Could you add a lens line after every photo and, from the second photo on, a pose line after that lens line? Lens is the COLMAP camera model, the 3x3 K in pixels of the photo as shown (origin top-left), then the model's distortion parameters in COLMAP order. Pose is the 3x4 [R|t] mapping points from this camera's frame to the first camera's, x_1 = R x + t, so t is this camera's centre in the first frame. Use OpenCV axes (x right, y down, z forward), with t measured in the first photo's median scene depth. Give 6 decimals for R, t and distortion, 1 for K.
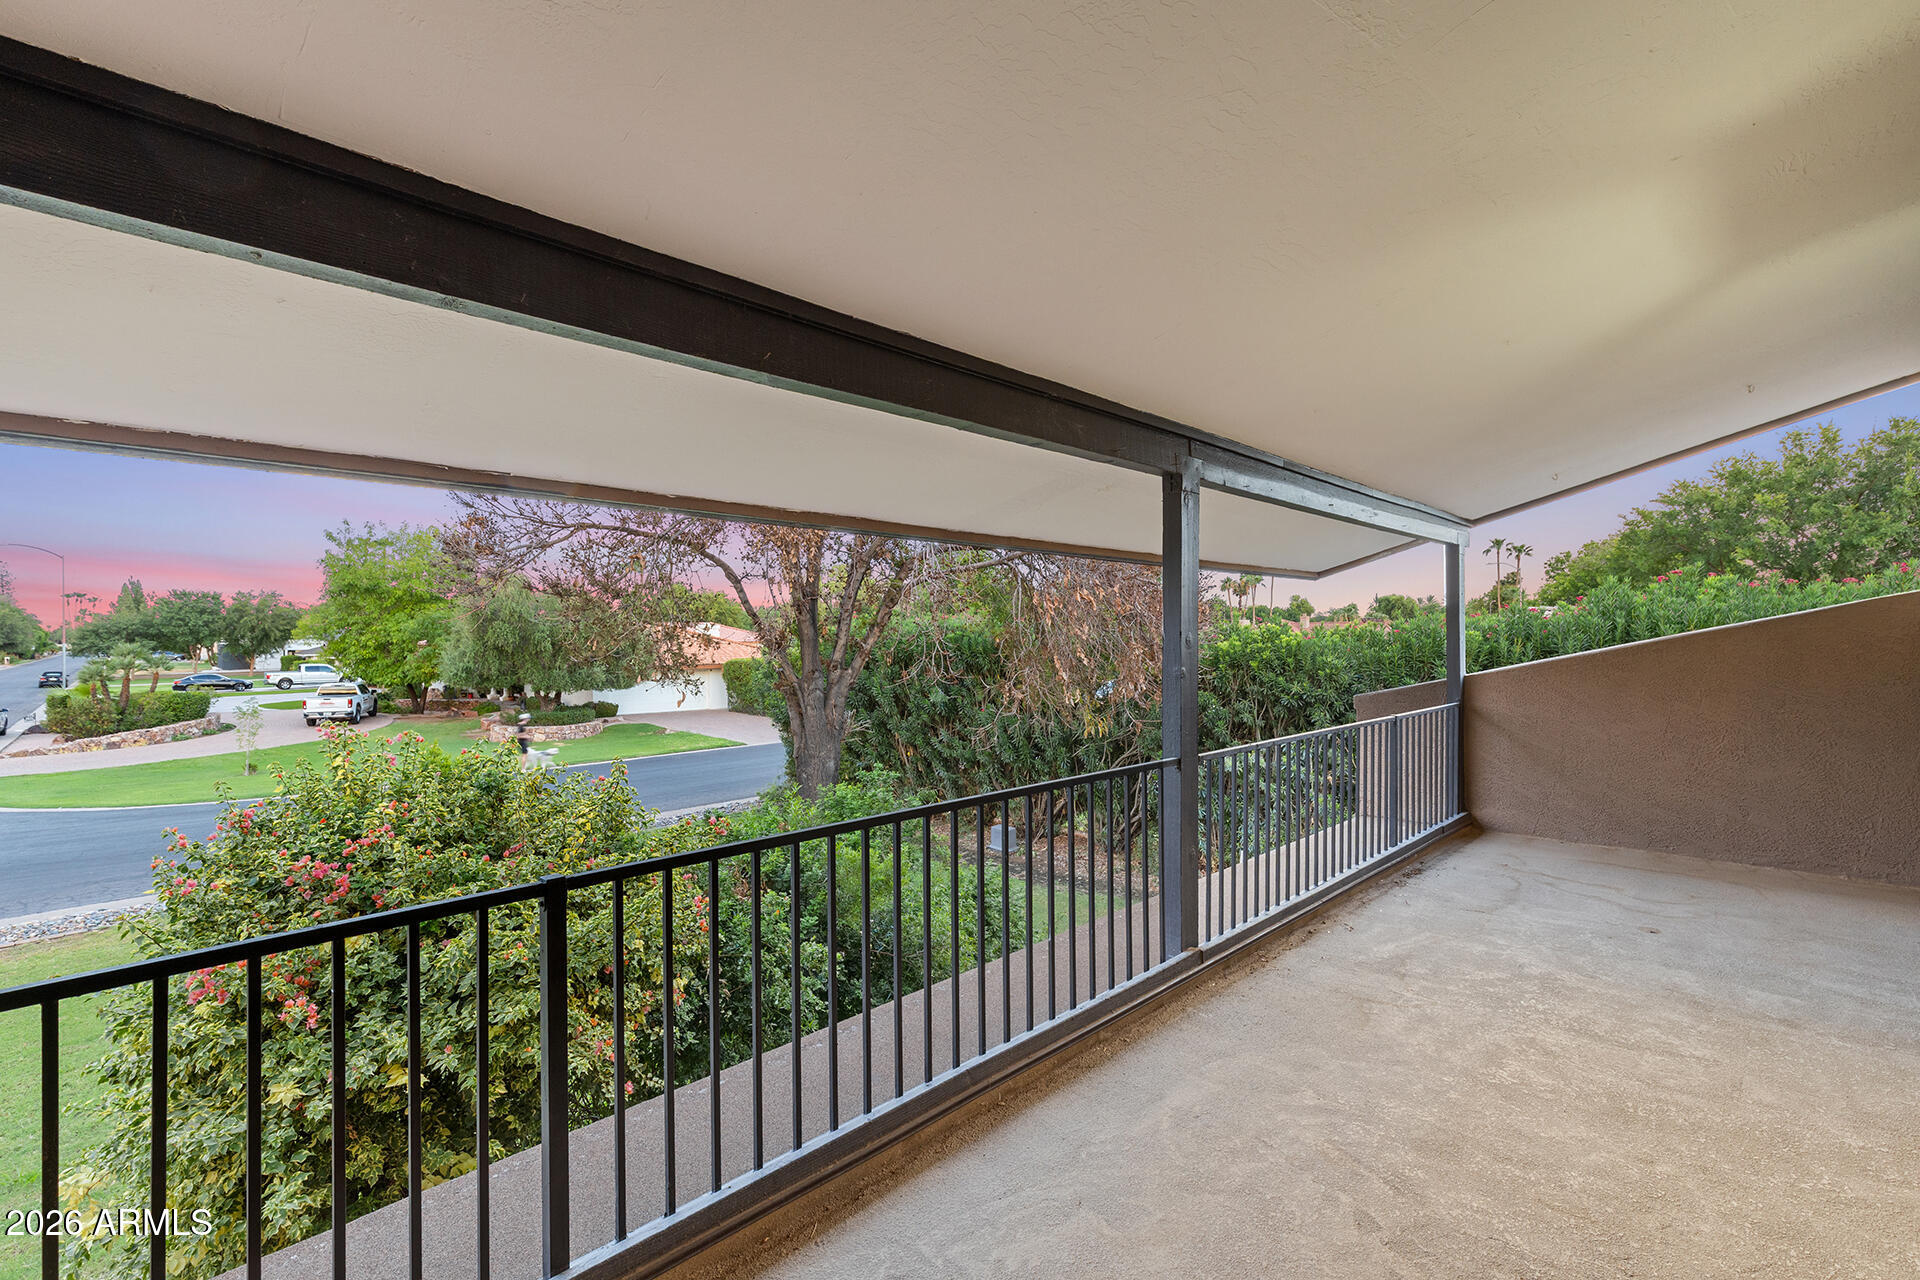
lens RADIAL K [[872.2, 0, 960.0], [0, 872.2, 640.0], [0, 0, 1]] dist [0.001286, 0.000322]
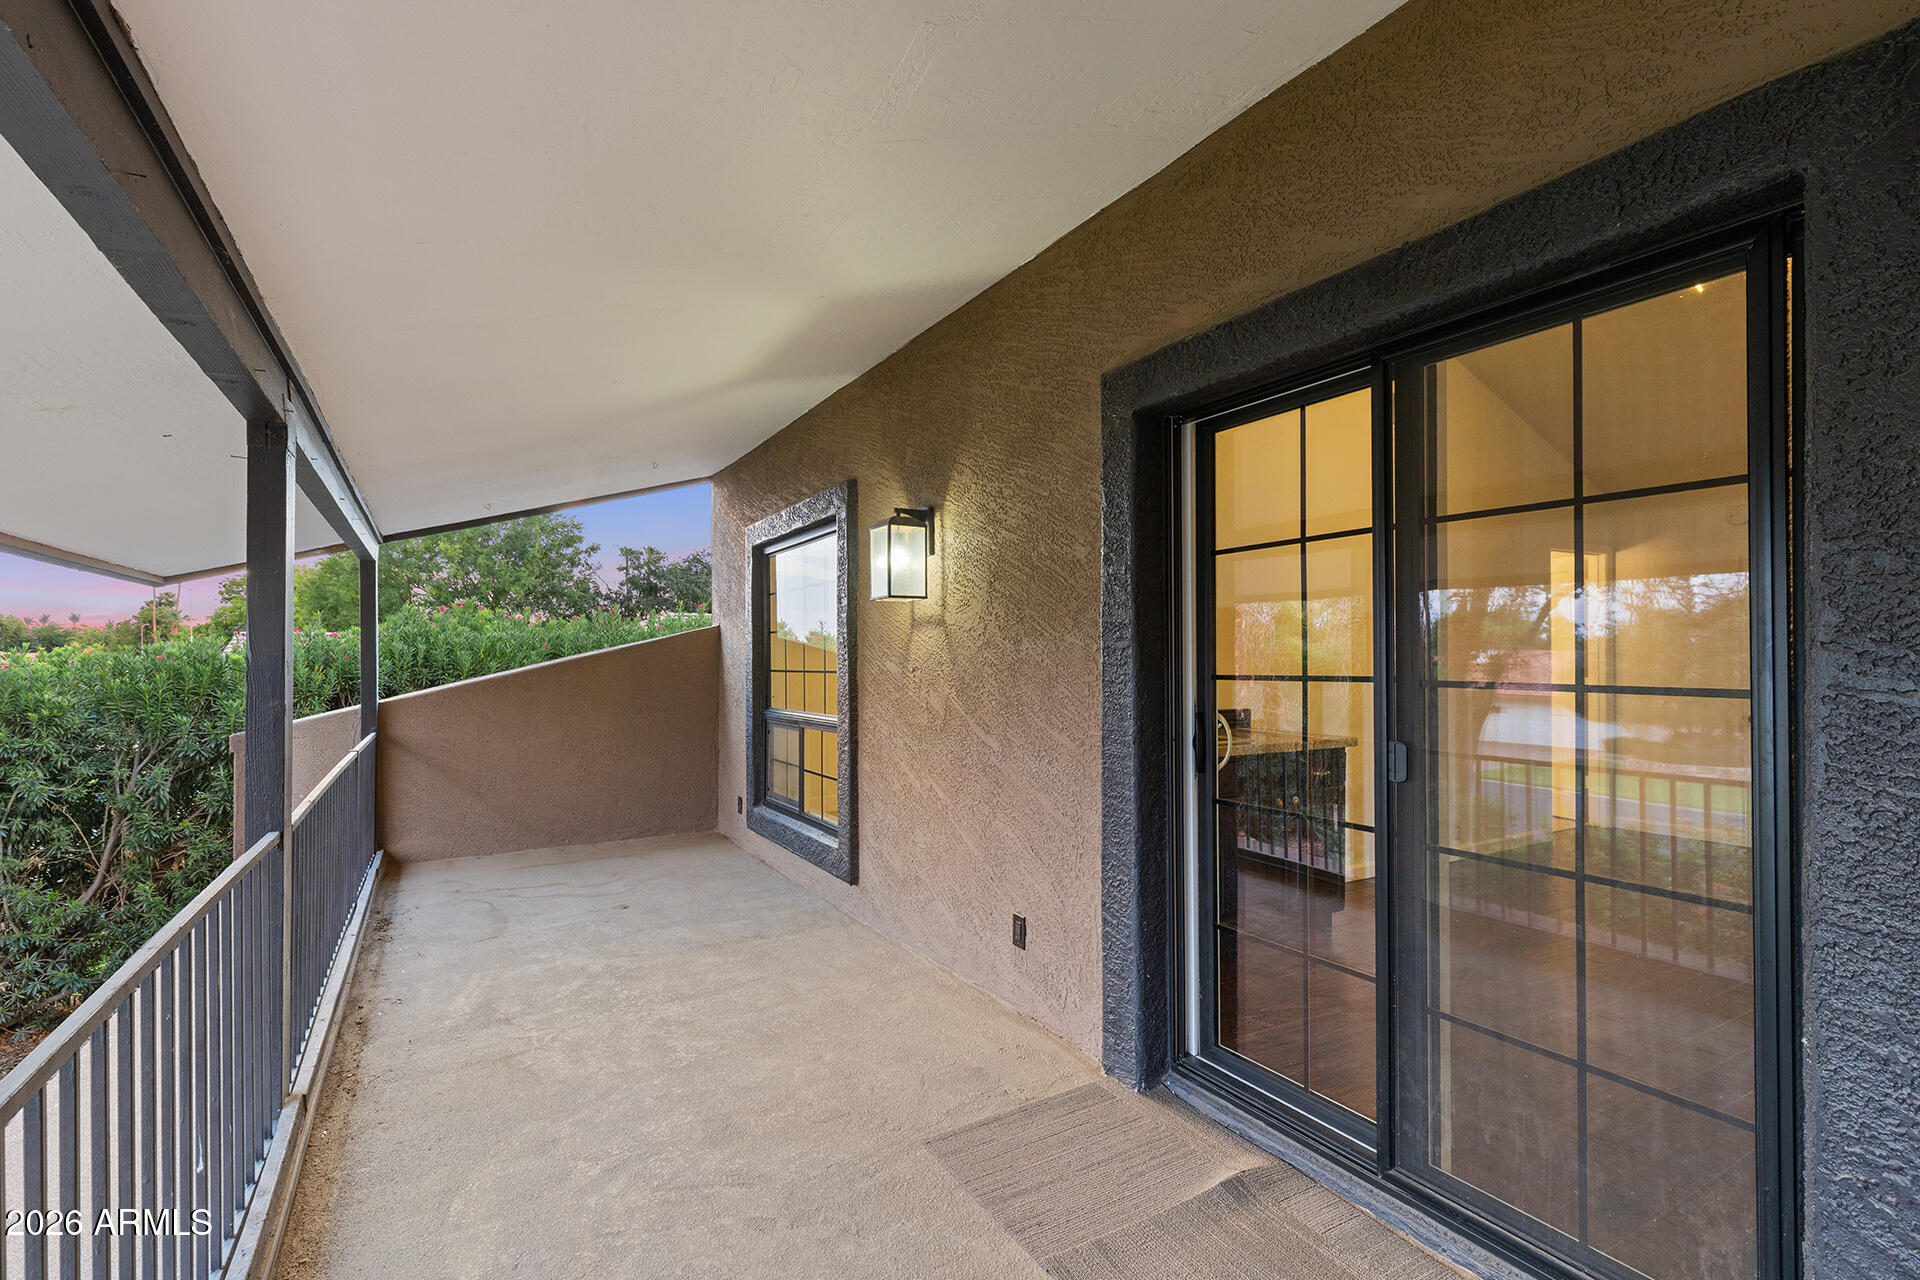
lens RADIAL K [[872.2, 0, 960.0], [0, 872.2, 640.0], [0, 0, 1]] dist [0.001286, 0.000322]
pose [[0.284319, 0.019197, 0.958538, -0.235088], [0.011950, 0.999651, -0.023565, 0.006465], [-0.958655, 0.018155, 0.283990, 0.244986]]
